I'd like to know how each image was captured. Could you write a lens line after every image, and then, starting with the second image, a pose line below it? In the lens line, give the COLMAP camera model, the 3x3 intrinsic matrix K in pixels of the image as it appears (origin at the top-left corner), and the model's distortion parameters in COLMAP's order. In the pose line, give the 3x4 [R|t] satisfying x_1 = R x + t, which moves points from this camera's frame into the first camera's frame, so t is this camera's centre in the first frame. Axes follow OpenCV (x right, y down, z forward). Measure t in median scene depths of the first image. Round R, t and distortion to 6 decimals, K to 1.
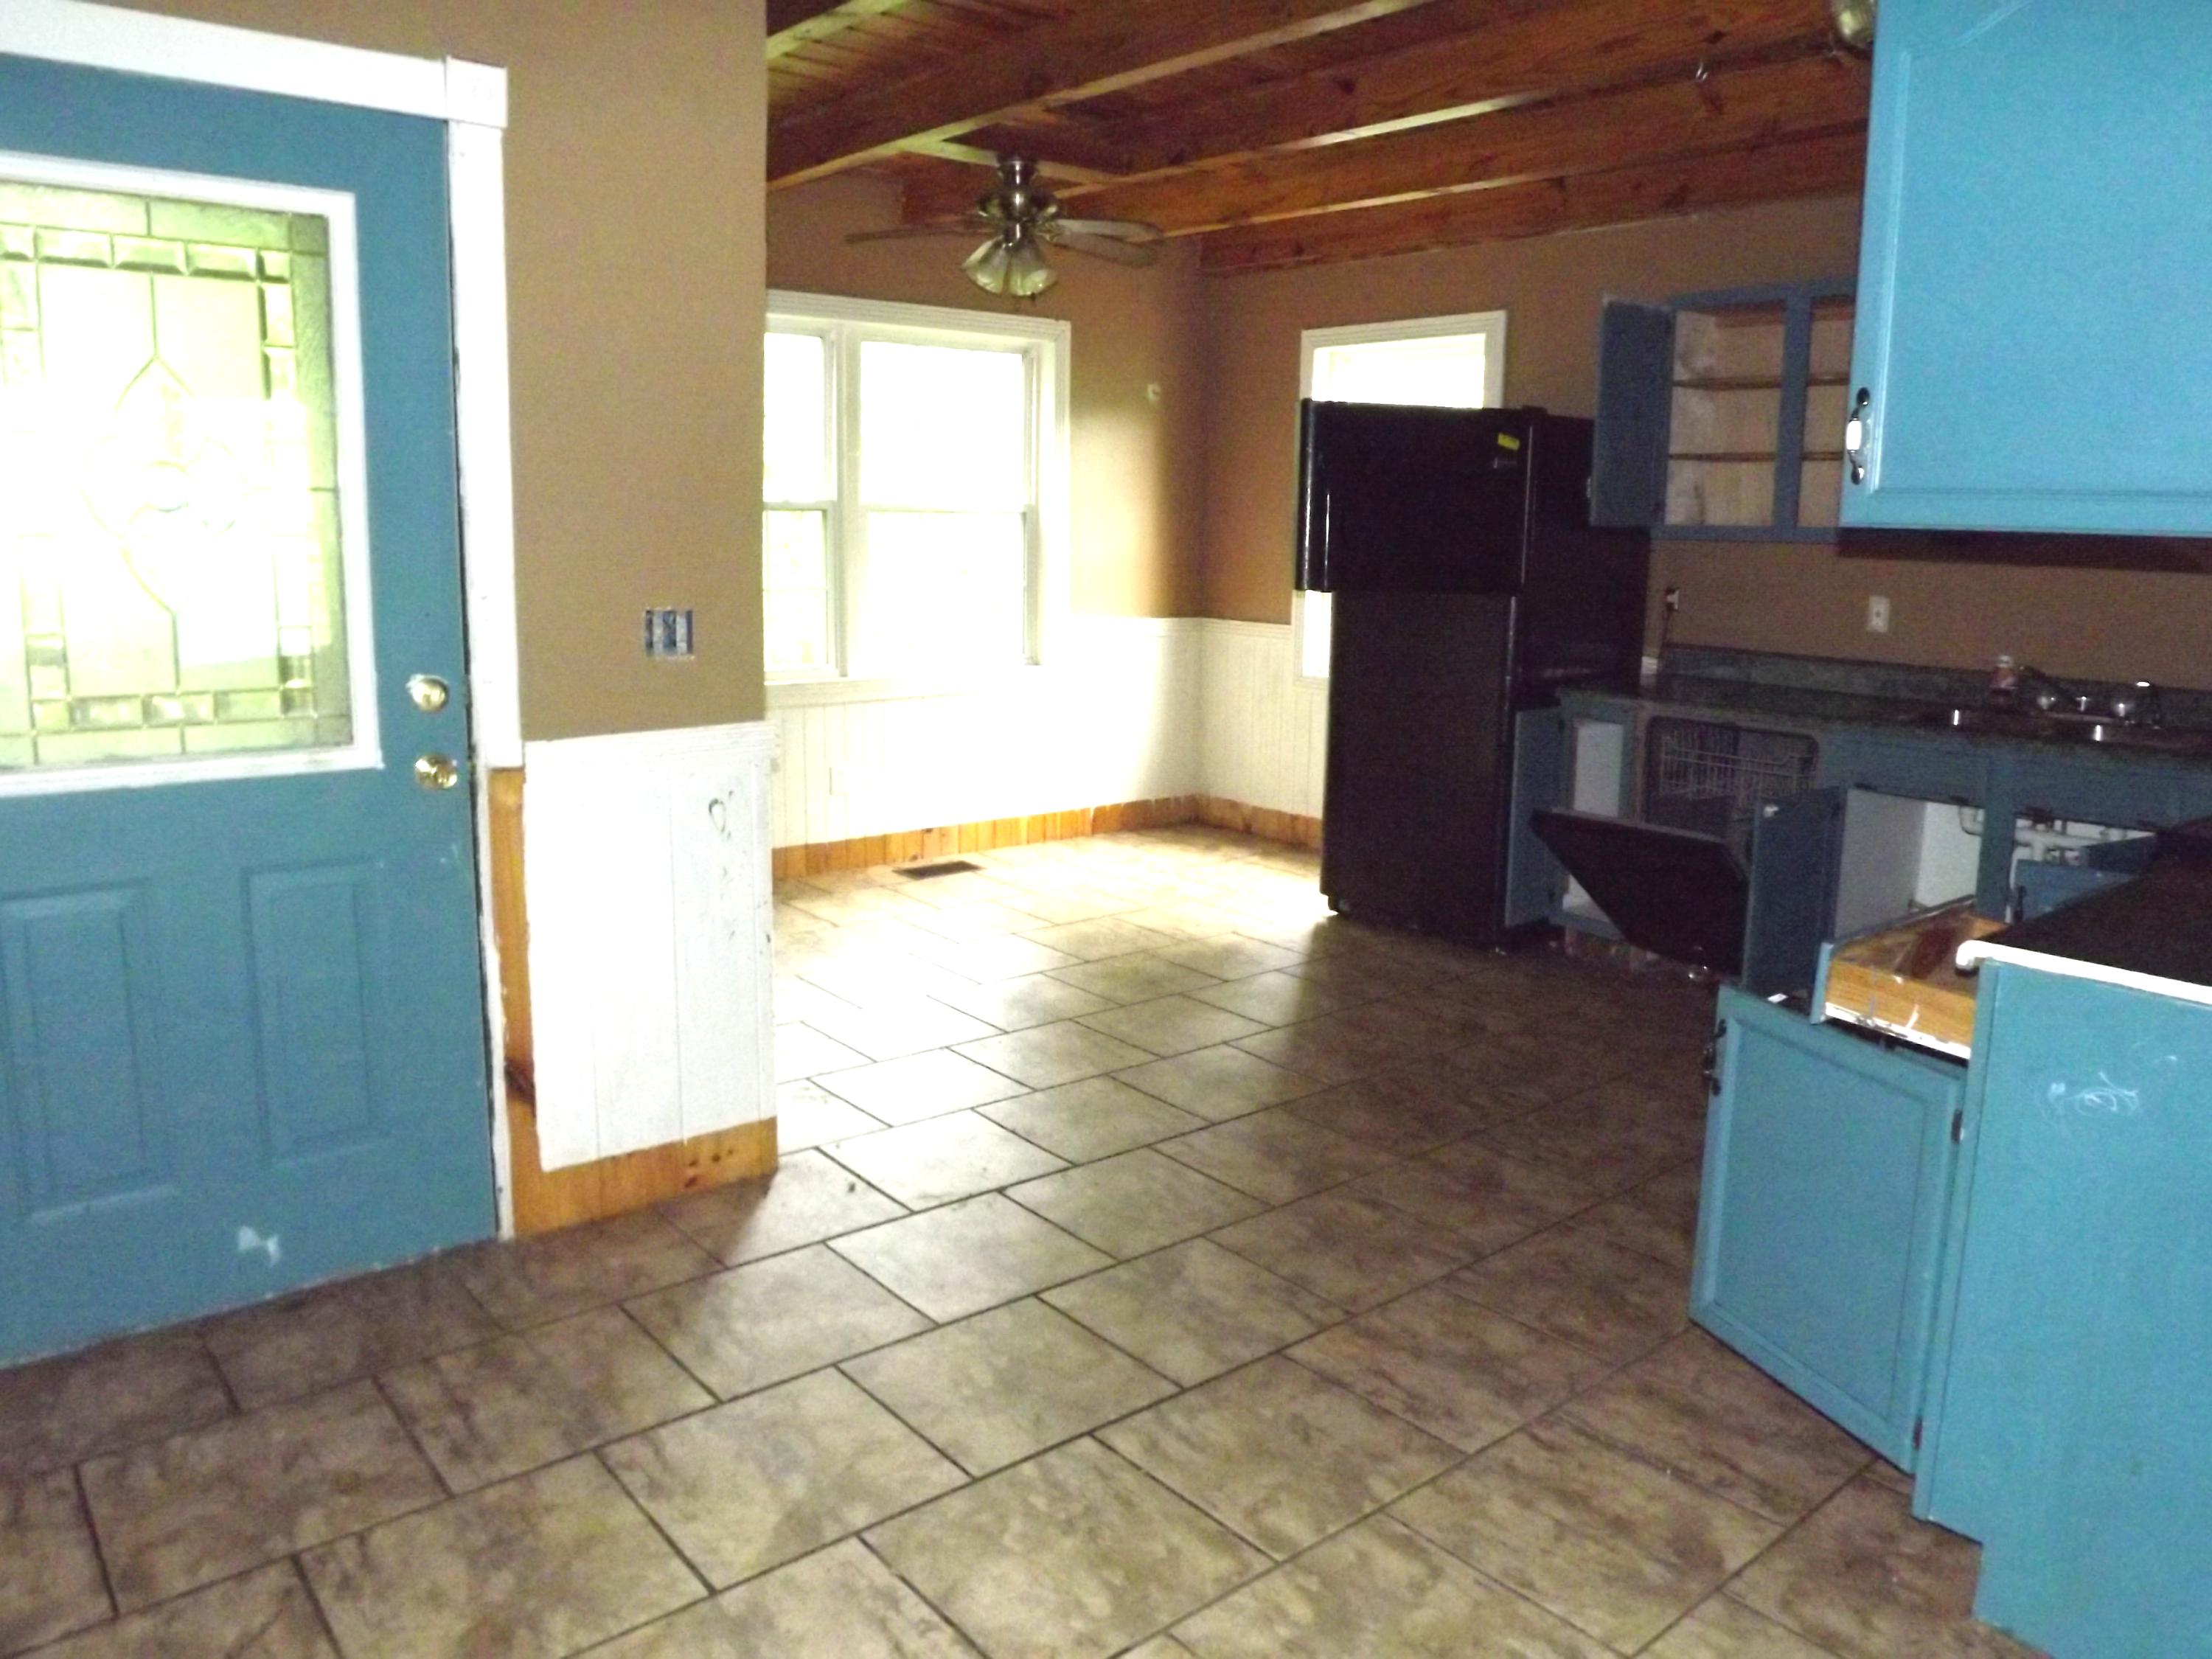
lens RADIAL K [[1615.7, 0, 1132.5], [0, 1615.7, 800.4], [0, 0, 1]] dist [-0.050284, 0.007905]
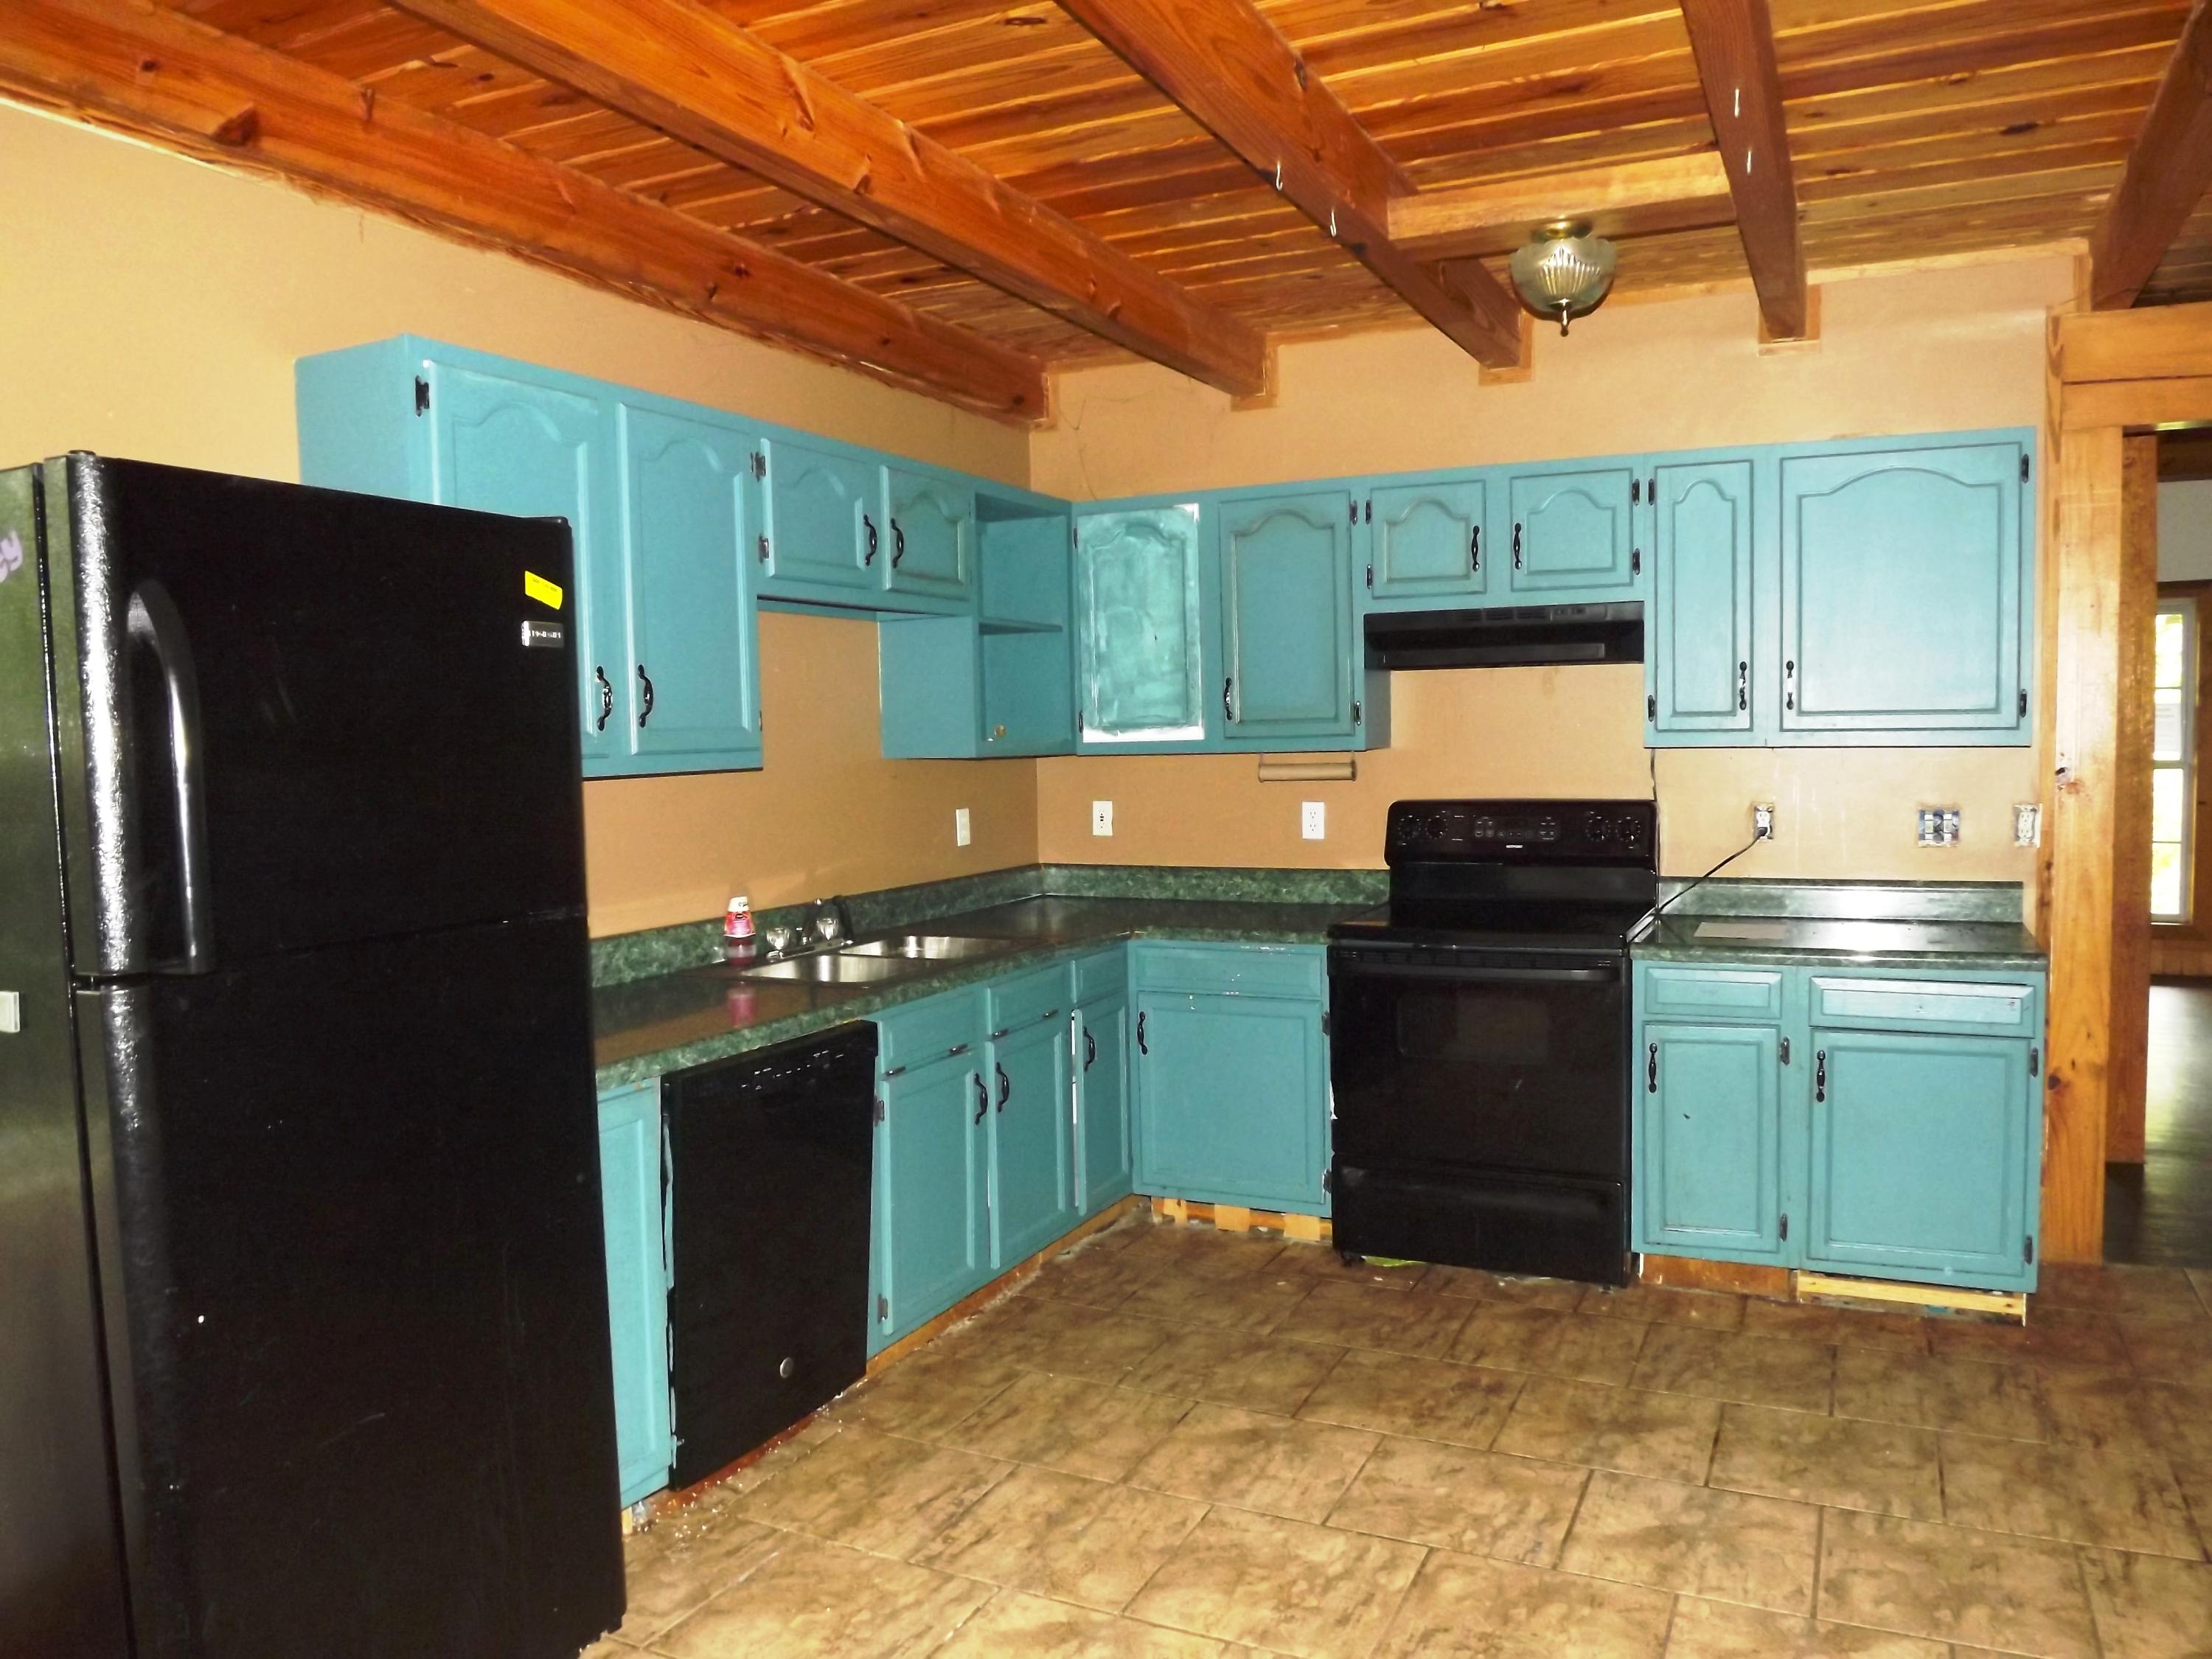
lens RADIAL K [[1615.7, 0, 1132.5], [0, 1615.7, 800.4], [0, 0, 1]] dist [-0.050284, 0.007905]
pose [[-0.419932, -0.040601, 0.906647, -0.310536], [0.173369, 0.977013, 0.124052, -0.221461], [-0.890842, 0.209278, -0.403240, 1.214636]]
